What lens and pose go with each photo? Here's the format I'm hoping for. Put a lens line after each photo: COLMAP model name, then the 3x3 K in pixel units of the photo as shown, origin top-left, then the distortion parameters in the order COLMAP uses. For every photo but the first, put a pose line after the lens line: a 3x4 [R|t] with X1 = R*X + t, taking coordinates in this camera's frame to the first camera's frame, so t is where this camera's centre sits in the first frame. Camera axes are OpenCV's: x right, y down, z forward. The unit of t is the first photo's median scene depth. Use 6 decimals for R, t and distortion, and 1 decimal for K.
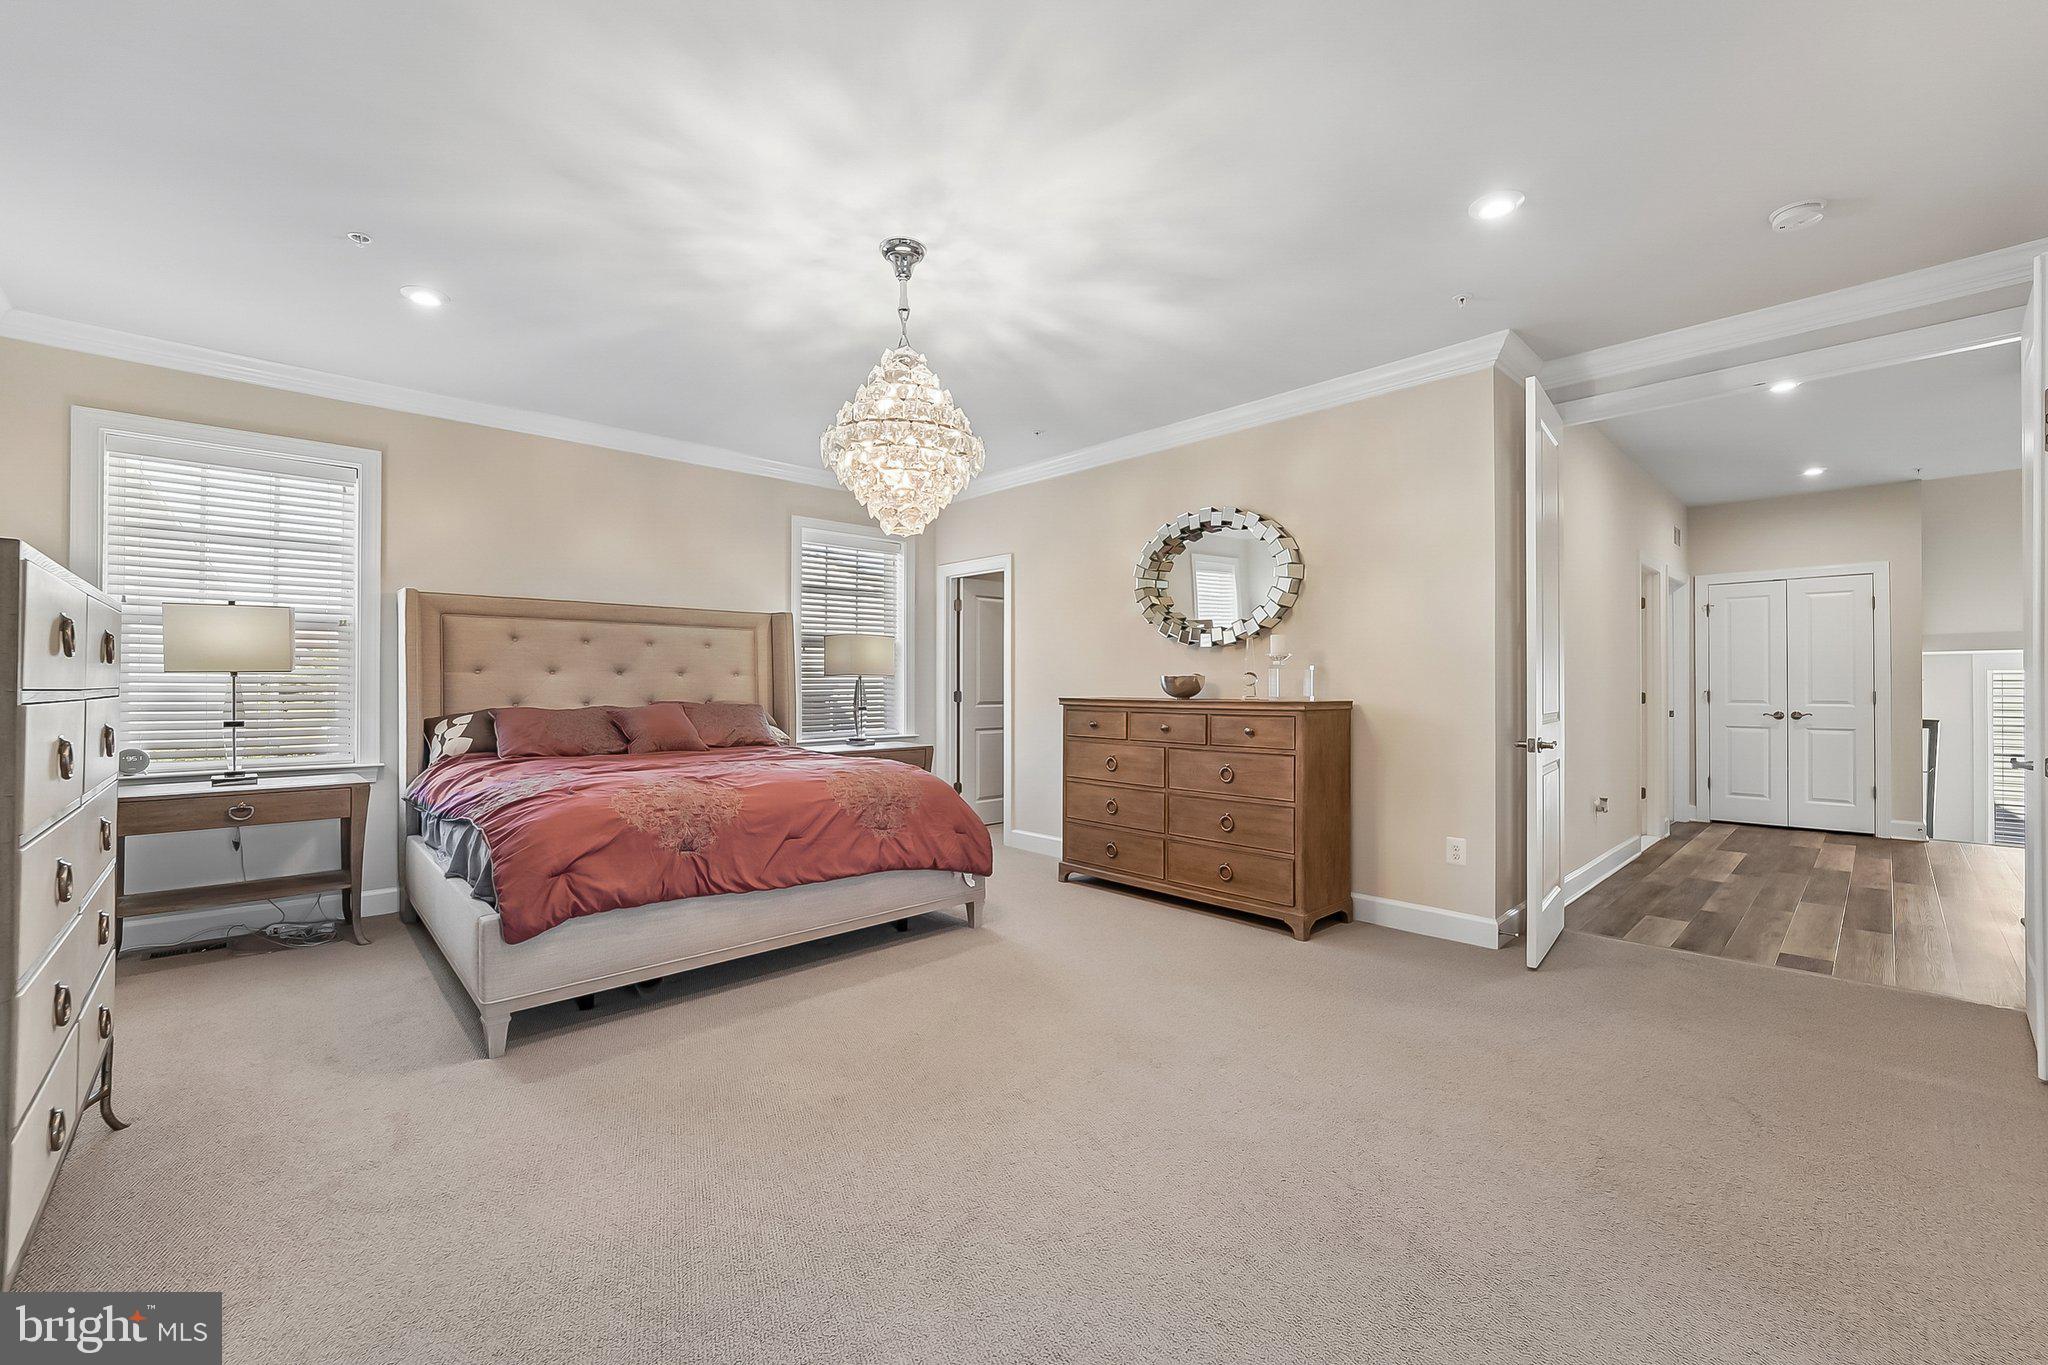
lens RADIAL K [[835.5, 0, 1024.6], [0, 835.5, 683.2], [0, 0, 1]] dist [-0.007836, -0.000256]
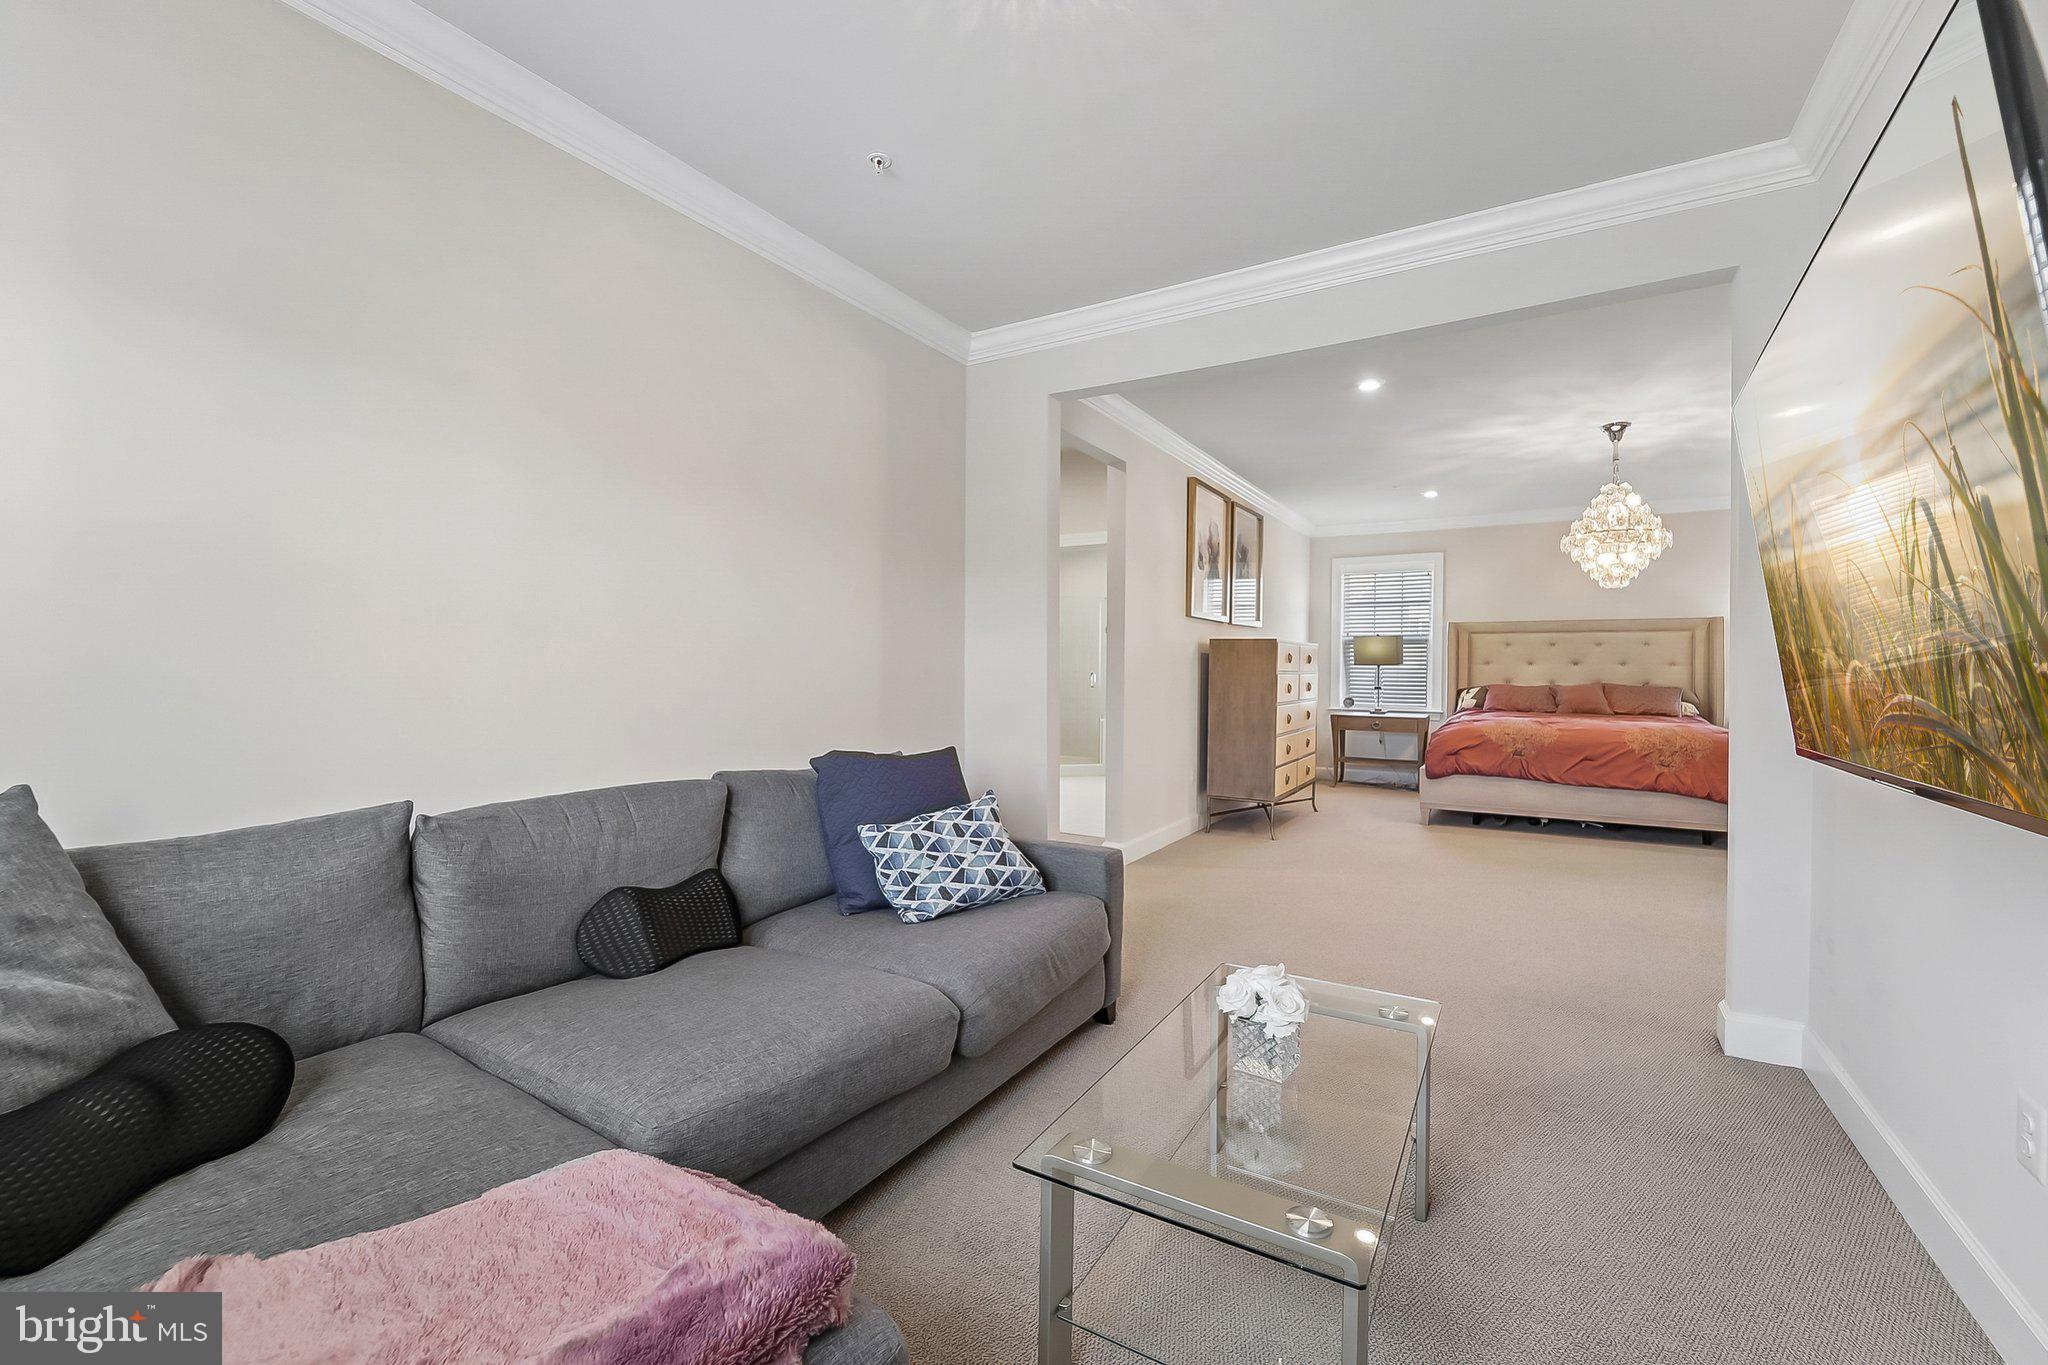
lens RADIAL K [[835.5, 0, 1019.4], [0, 835.5, 683.8], [0, 0, 1]] dist [-0.007836, -0.000256]
pose [[0.259492, 0.019823, -0.965542, 0.892779], [-0.003678, 0.999802, 0.019538, -0.003093], [0.965738, -0.001519, 0.259514, -0.491109]]
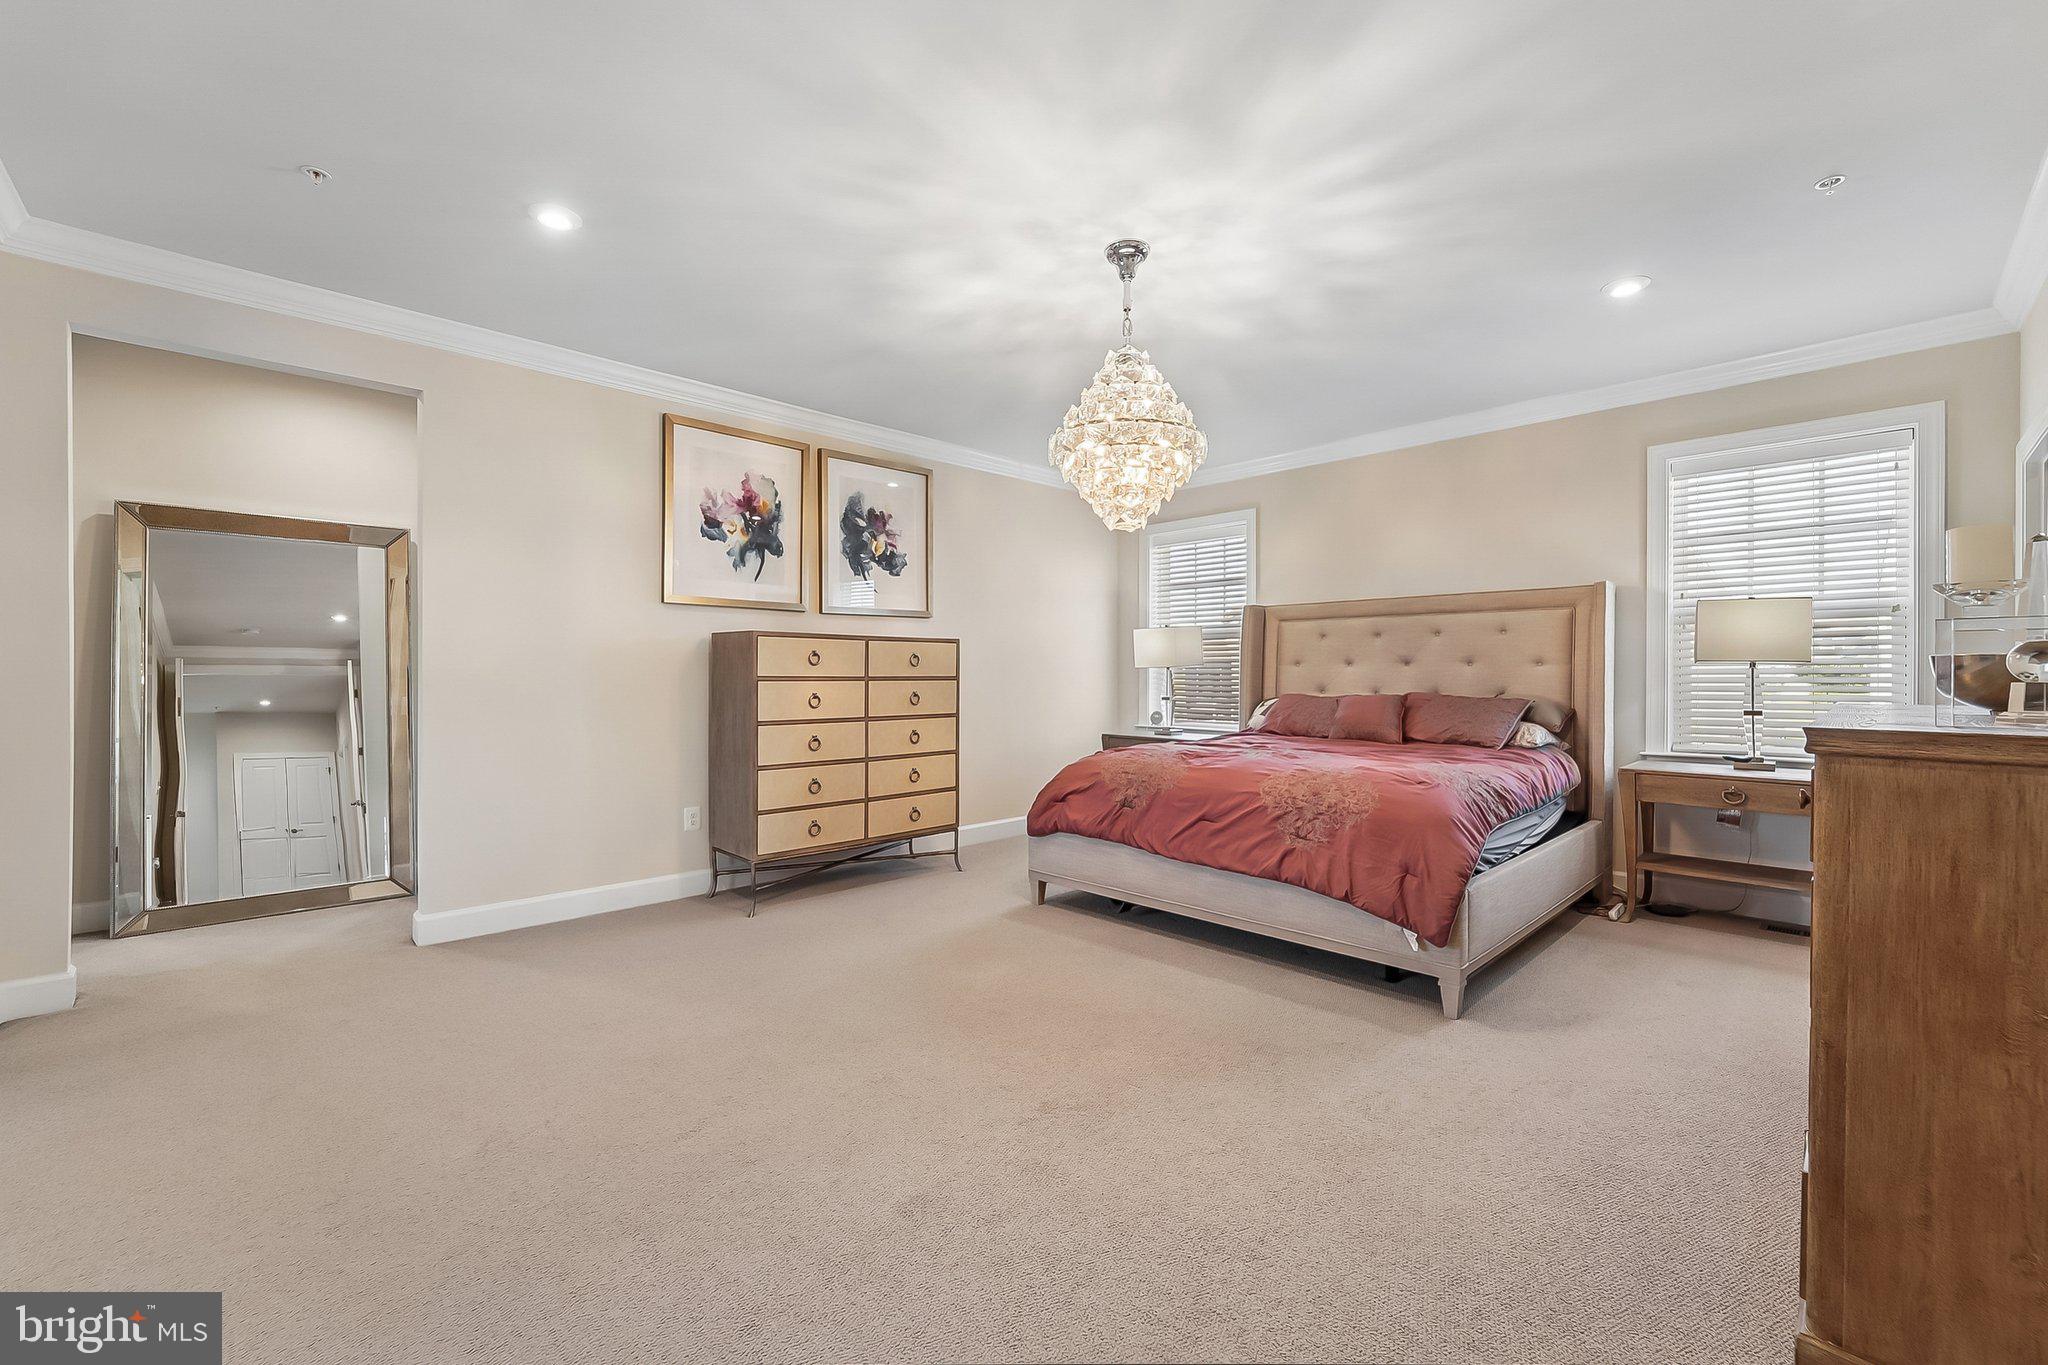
lens RADIAL K [[835.5, 0, 1034.1], [0, 835.5, 682.5], [0, 0, 1]] dist [-0.007836, -0.000256]
pose [[0.003521, 0.009993, -0.999944, 0.638475], [0.000960, 0.999950, 0.009996, -0.000215], [0.999993, -0.000995, 0.003511, 0.637163]]
